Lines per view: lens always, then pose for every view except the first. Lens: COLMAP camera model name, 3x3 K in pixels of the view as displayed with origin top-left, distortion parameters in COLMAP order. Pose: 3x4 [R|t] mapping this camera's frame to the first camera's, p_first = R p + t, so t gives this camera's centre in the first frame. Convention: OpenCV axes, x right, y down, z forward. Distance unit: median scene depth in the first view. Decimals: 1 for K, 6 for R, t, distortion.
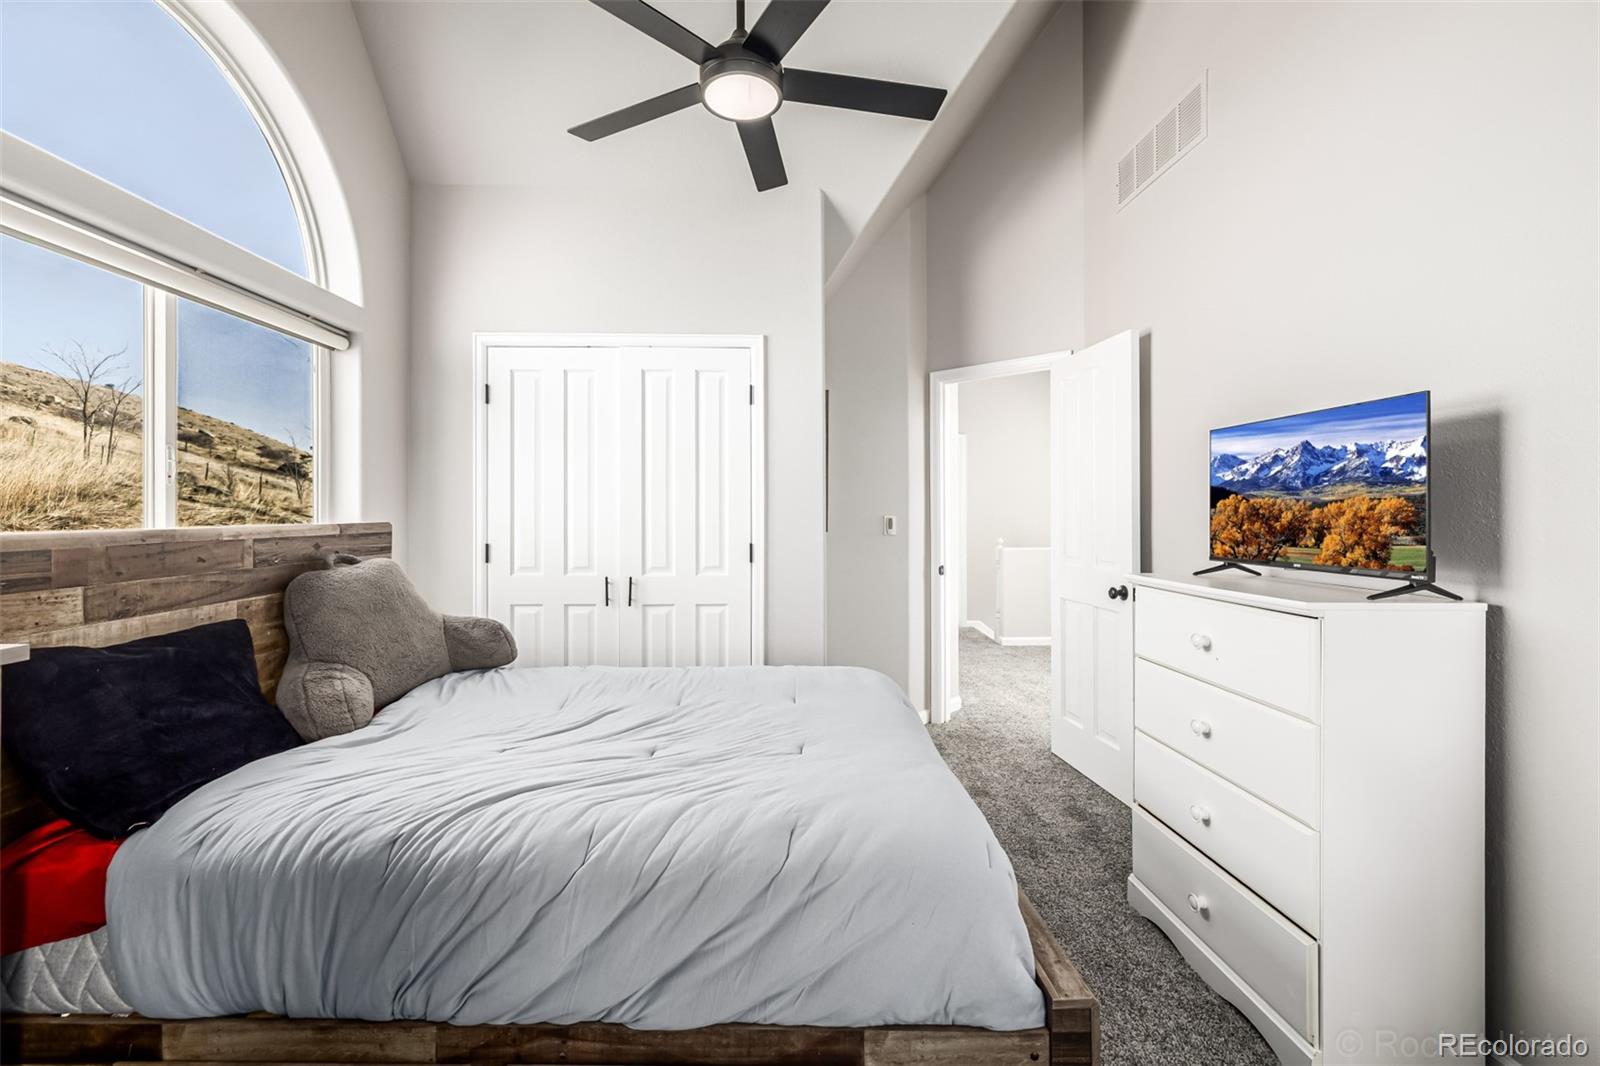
lens RADIAL K [[682.8, 0, 798.2], [0, 682.8, 515.0], [0, 0, 1]] dist [0.000134, 0.000529]
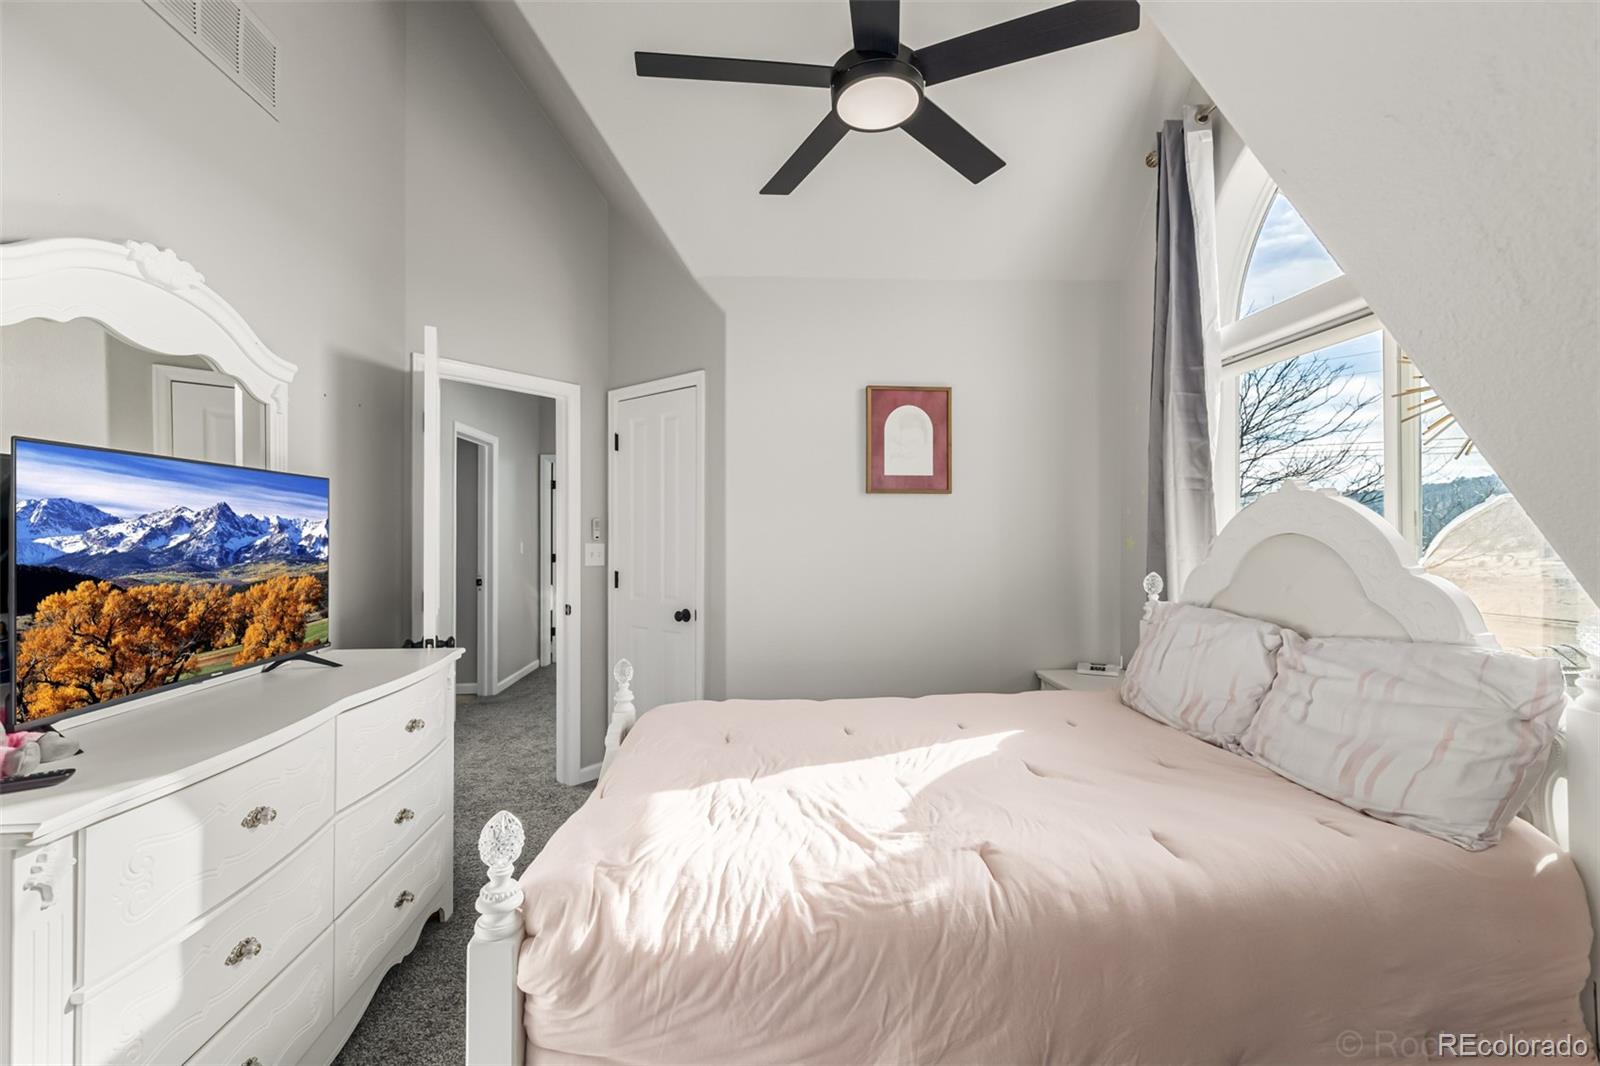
lens RADIAL K [[675.6, 0, 802.8], [0, 675.6, 526.2], [0, 0, 1]] dist [0.000068, 0.000056]
pose [[-0.999949, 0.000817, 0.010066, 0.110881], [0.000689, 0.999919, -0.012686, -0.074004], [-0.010076, -0.012678, -0.999869, 1.722505]]
